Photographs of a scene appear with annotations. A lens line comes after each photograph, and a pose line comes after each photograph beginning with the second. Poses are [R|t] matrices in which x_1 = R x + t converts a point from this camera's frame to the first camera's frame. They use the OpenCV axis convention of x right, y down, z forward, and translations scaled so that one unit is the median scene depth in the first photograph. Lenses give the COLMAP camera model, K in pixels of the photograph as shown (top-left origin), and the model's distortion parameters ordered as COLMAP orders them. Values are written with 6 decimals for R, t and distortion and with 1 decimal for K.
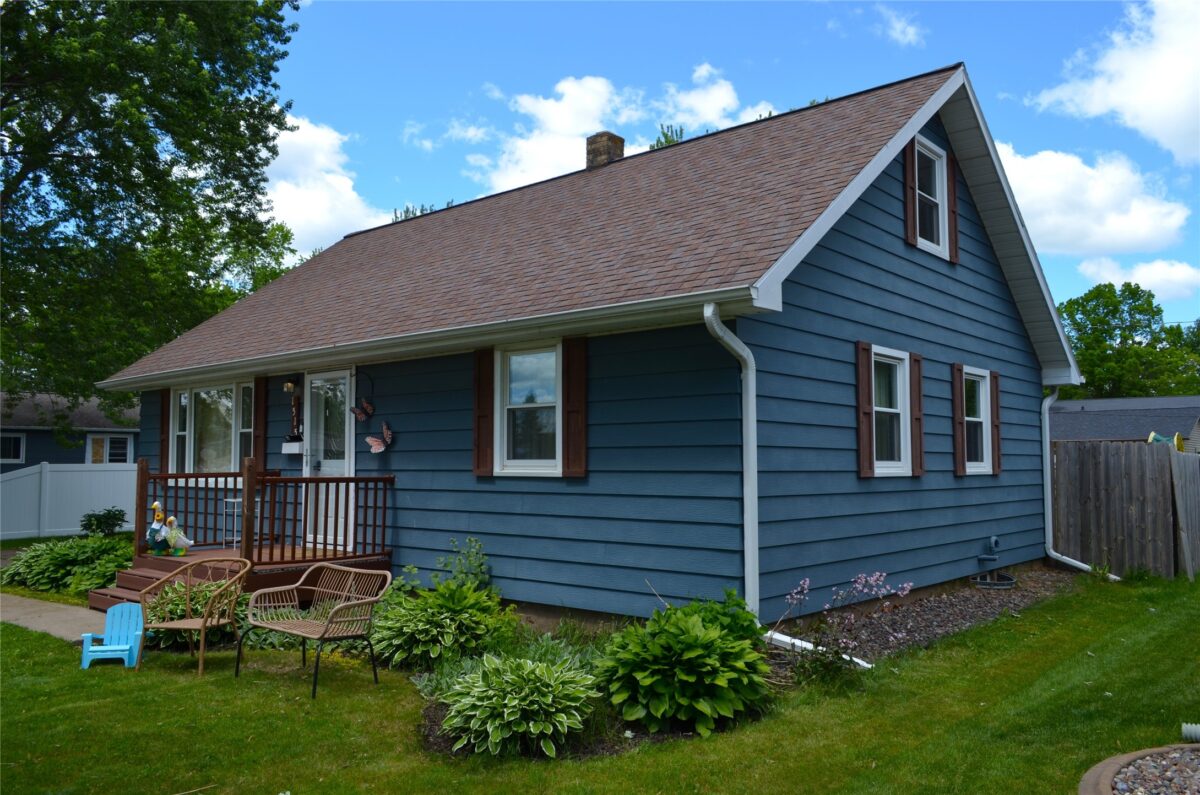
lens RADIAL K [[932.7, 0, 605.6], [0, 932.7, 386.4], [0, 0, 1]] dist [-0.018879, 0.002112]
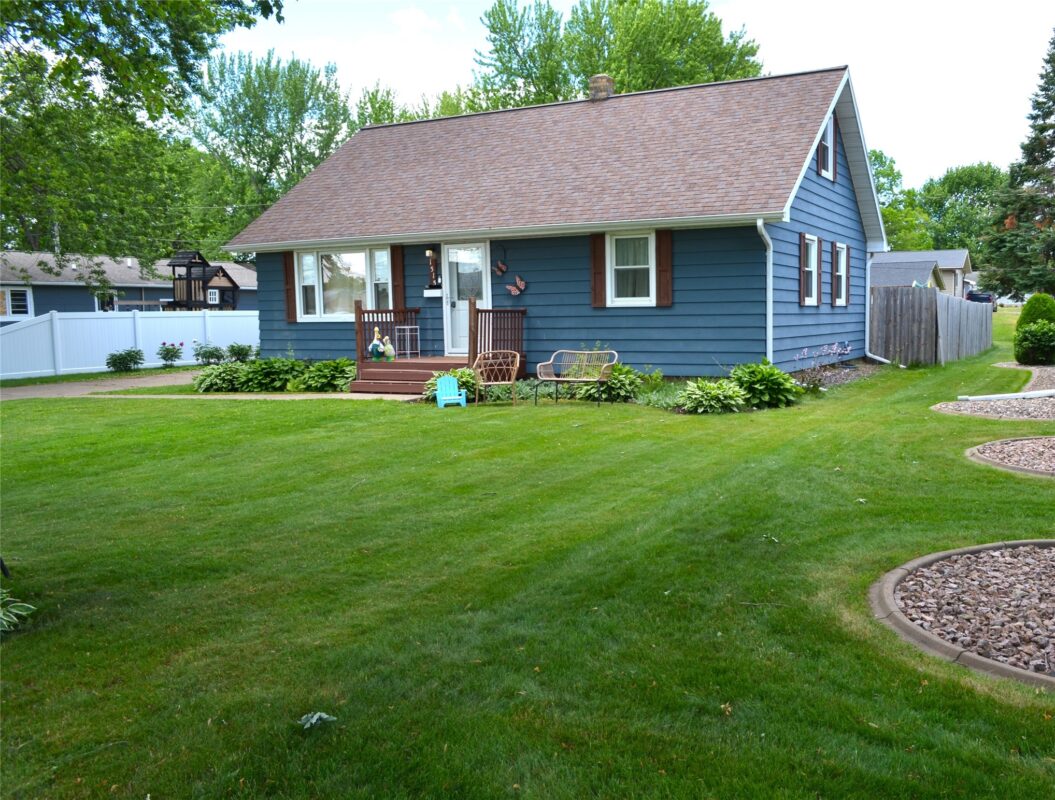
lens RADIAL K [[943.1, 0, 601.0], [0, 943.1, 381.8], [0, 0, 1]] dist [-0.042697, 0.010375]
pose [[0.969820, -0.029693, 0.242009, -0.453938], [-0.008139, 0.988062, 0.153842, -0.030609], [-0.243688, -0.151168, 0.958000, -0.583665]]
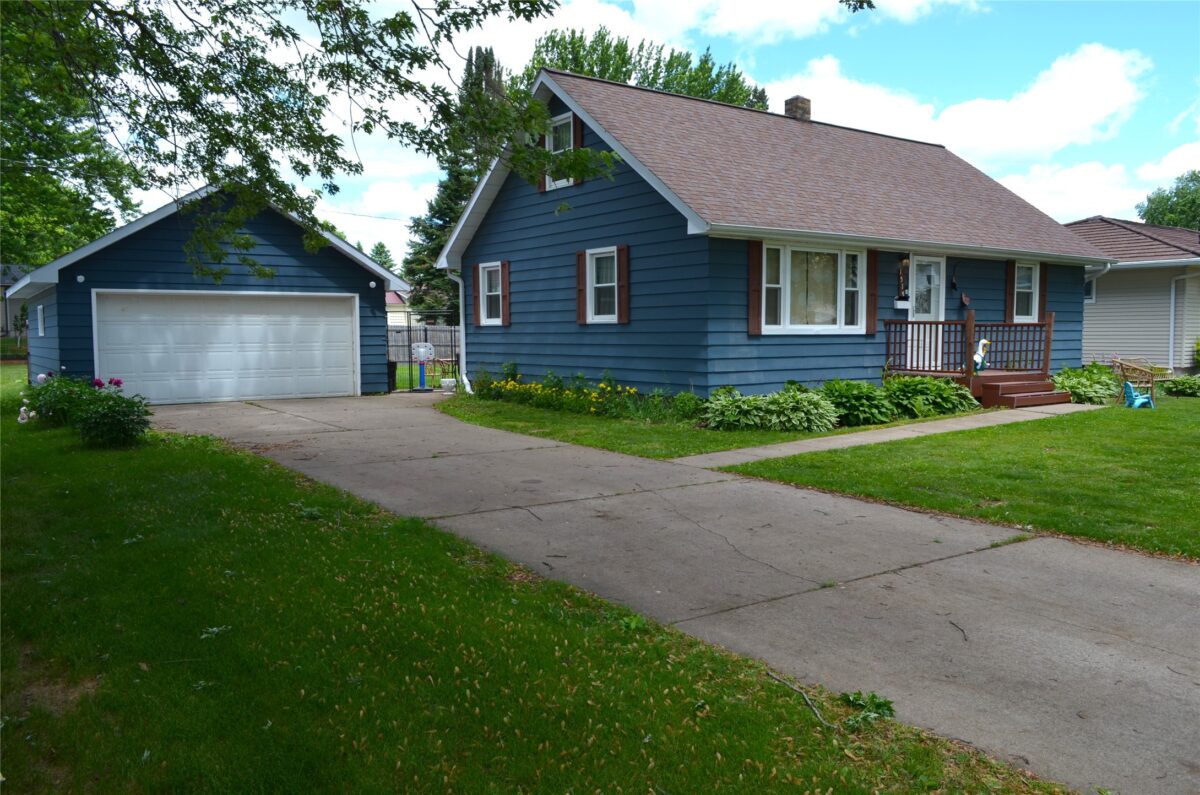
lens RADIAL K [[932.7, 0, 598.4], [0, 932.7, 404.8], [0, 0, 1]] dist [-0.018879, 0.002112]
pose [[0.226787, -0.074411, 0.971098, -1.890879], [-0.077311, 0.992555, 0.094110, 0.122601], [-0.970871, -0.096419, 0.219345, 1.142684]]
